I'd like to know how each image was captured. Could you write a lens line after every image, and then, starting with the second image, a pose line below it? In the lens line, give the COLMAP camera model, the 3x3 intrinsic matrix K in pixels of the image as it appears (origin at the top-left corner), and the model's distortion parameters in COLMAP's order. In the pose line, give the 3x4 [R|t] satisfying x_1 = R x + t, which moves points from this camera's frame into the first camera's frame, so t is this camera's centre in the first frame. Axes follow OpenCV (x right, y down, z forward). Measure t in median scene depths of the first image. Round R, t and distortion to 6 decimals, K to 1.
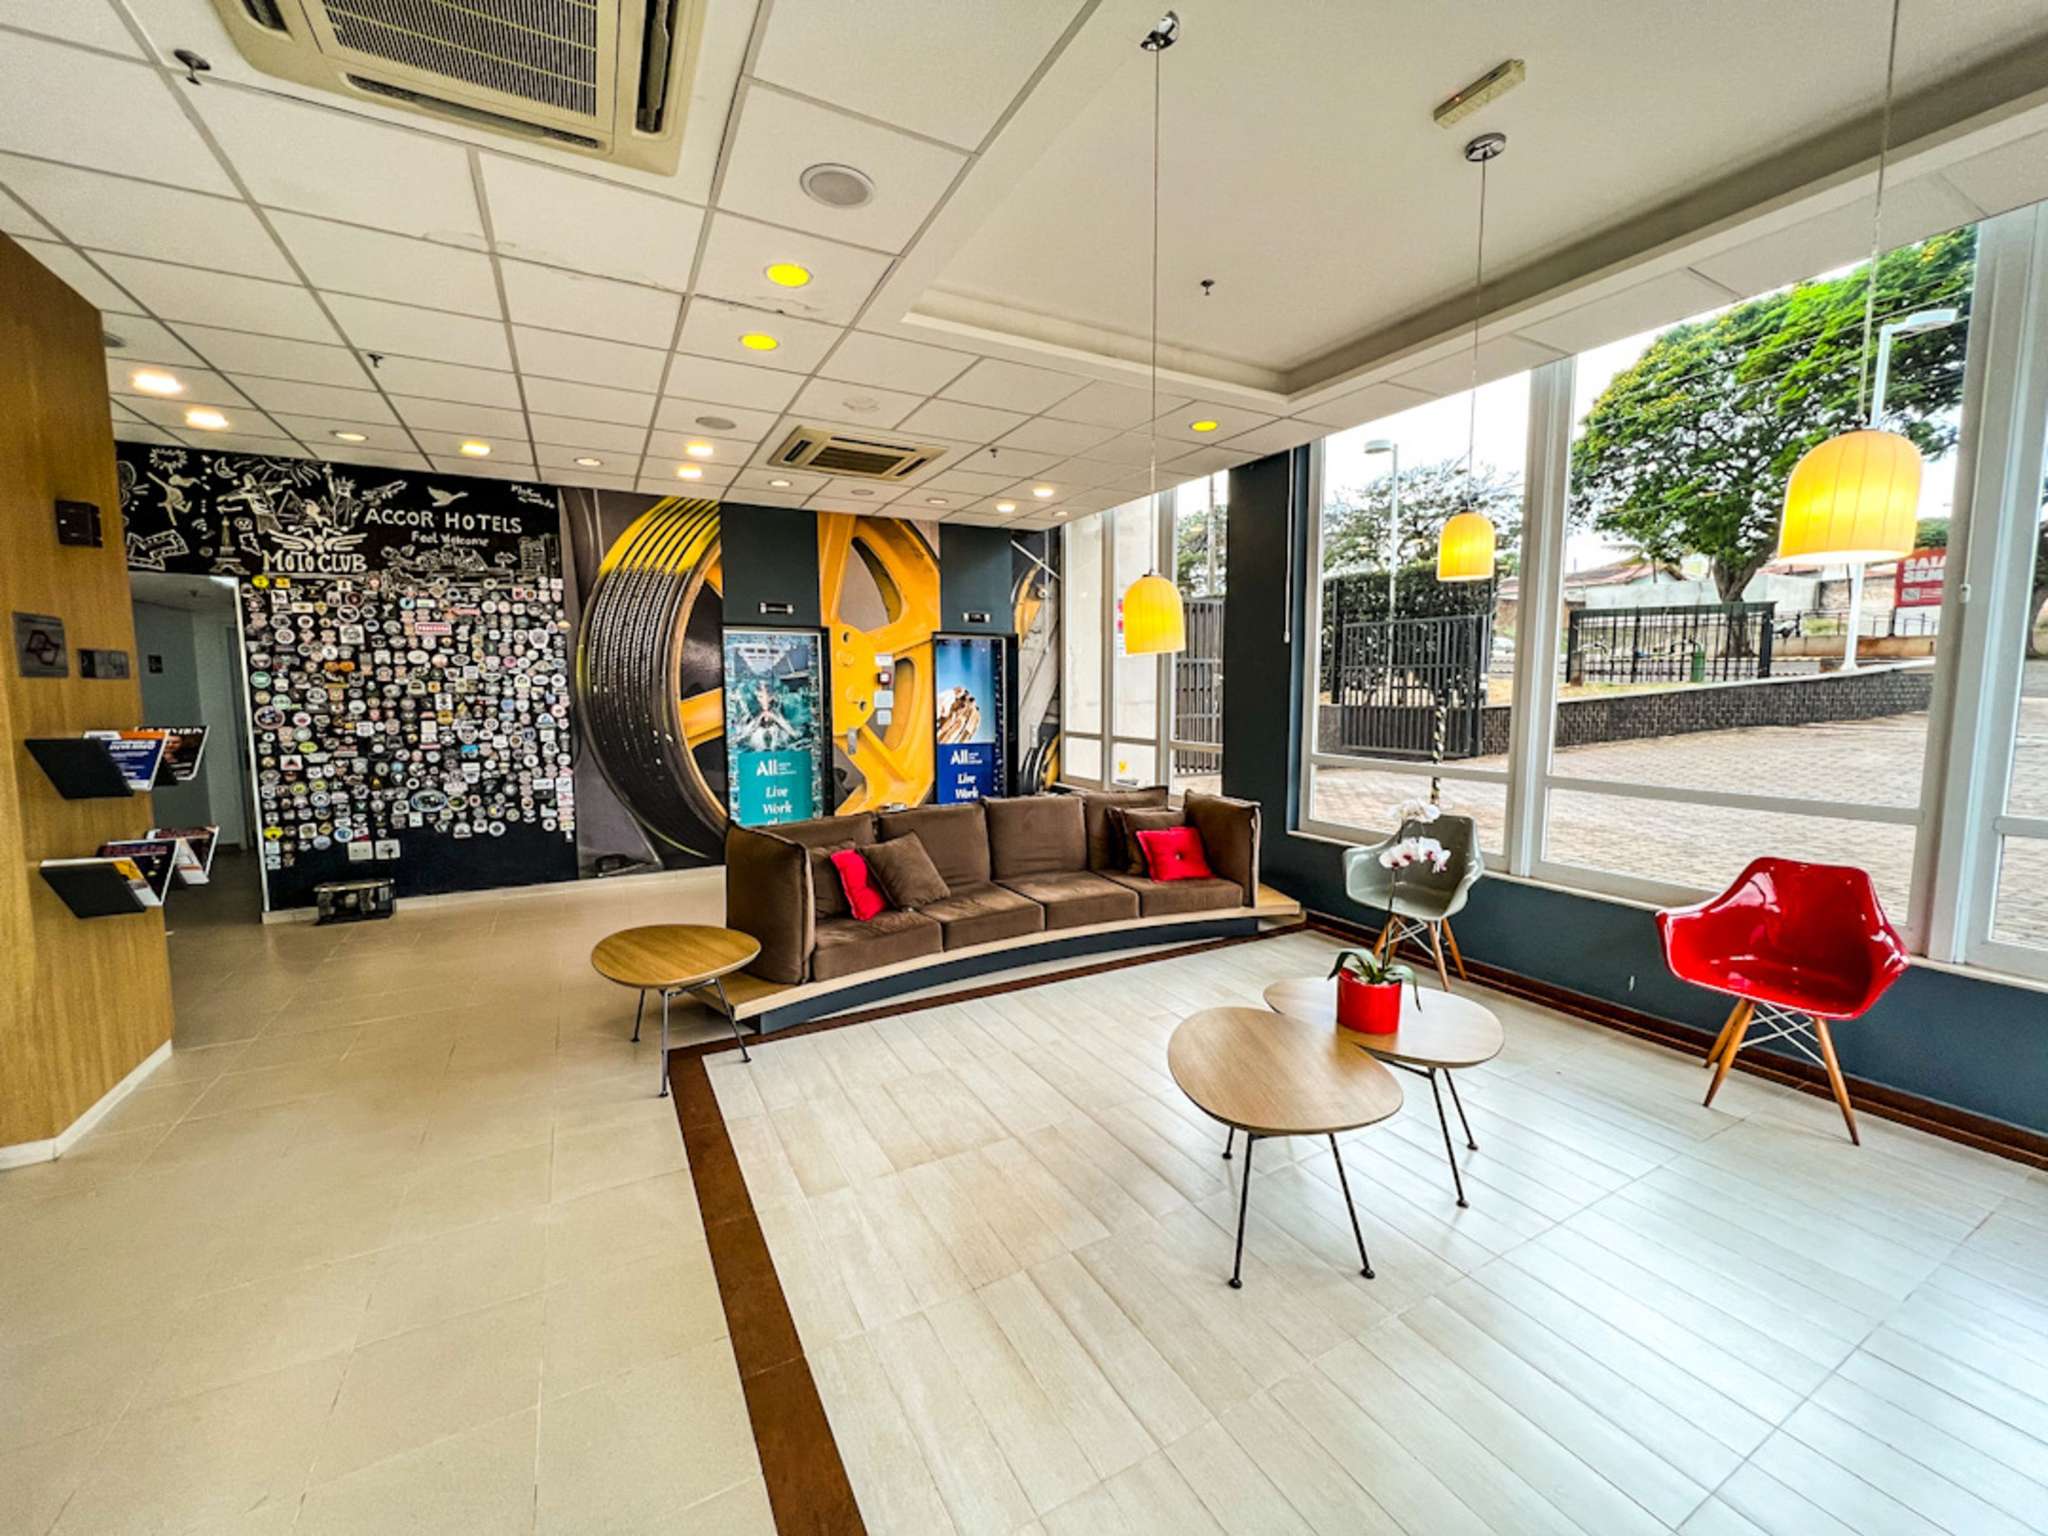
lens RADIAL K [[815.0, 0, 1024.0], [0, 815.0, 768.0], [0, 0, 1]] dist [-0.001412, -0.000138]
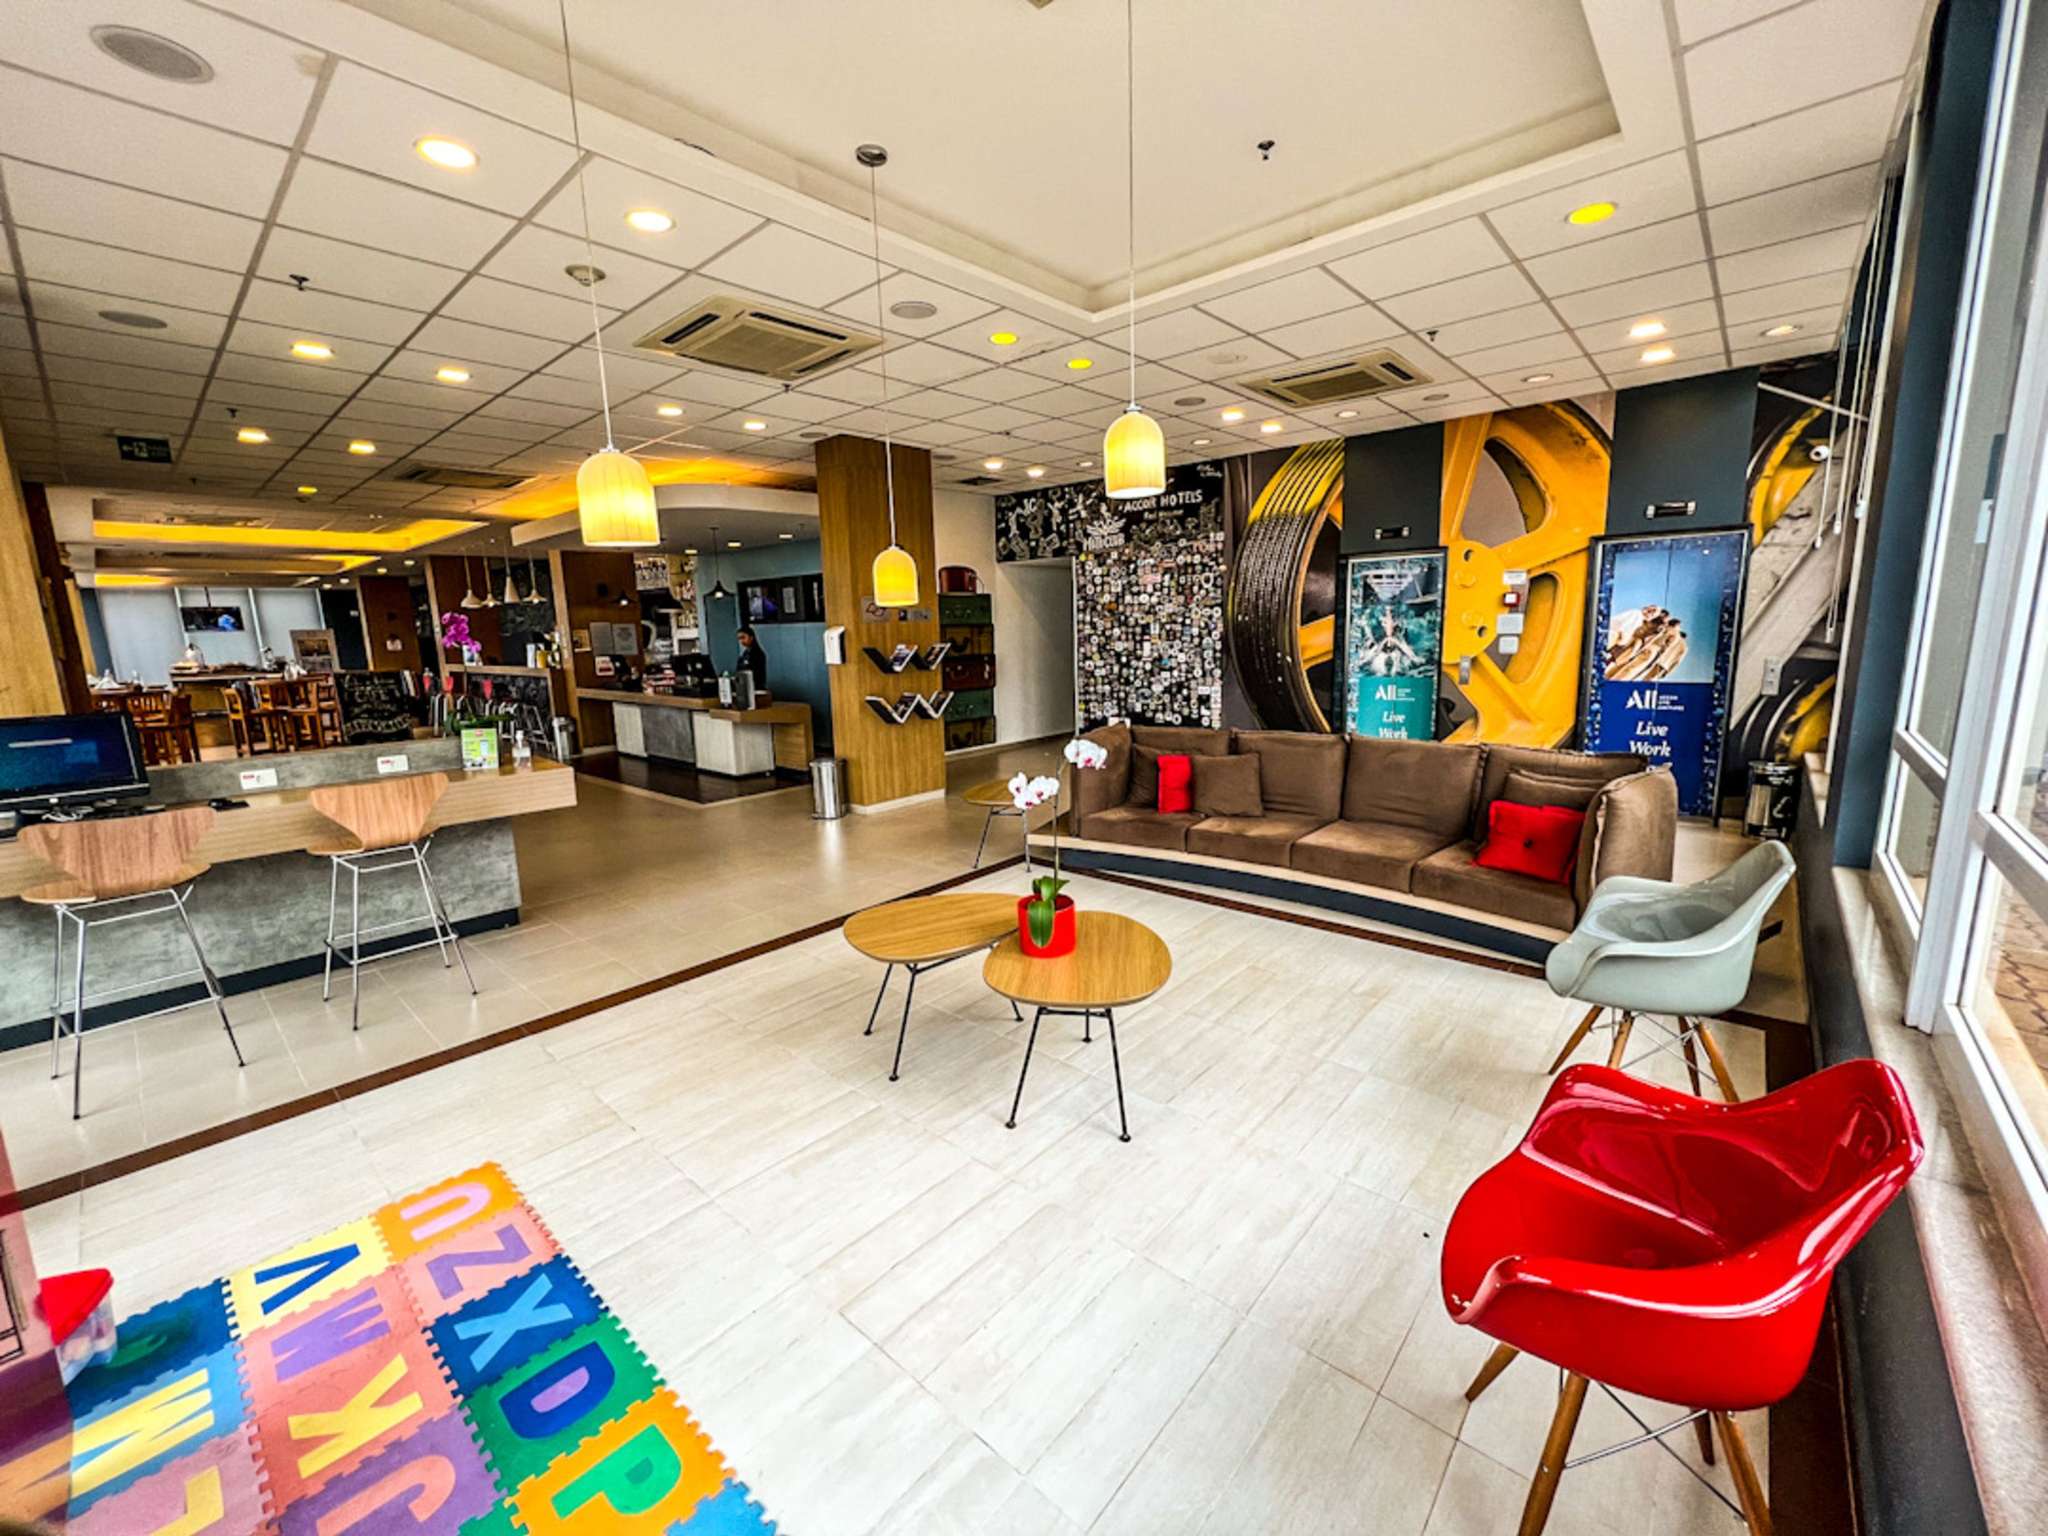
lens RADIAL K [[815.0, 0, 1024.0], [0, 815.0, 768.0], [0, 0, 1]] dist [-0.001412, -0.000138]
pose [[0.338721, 0.158856, -0.927380, 0.575257], [-0.066566, 0.987220, 0.144793, -0.028545], [0.938529, 0.012688, 0.344966, 0.259292]]
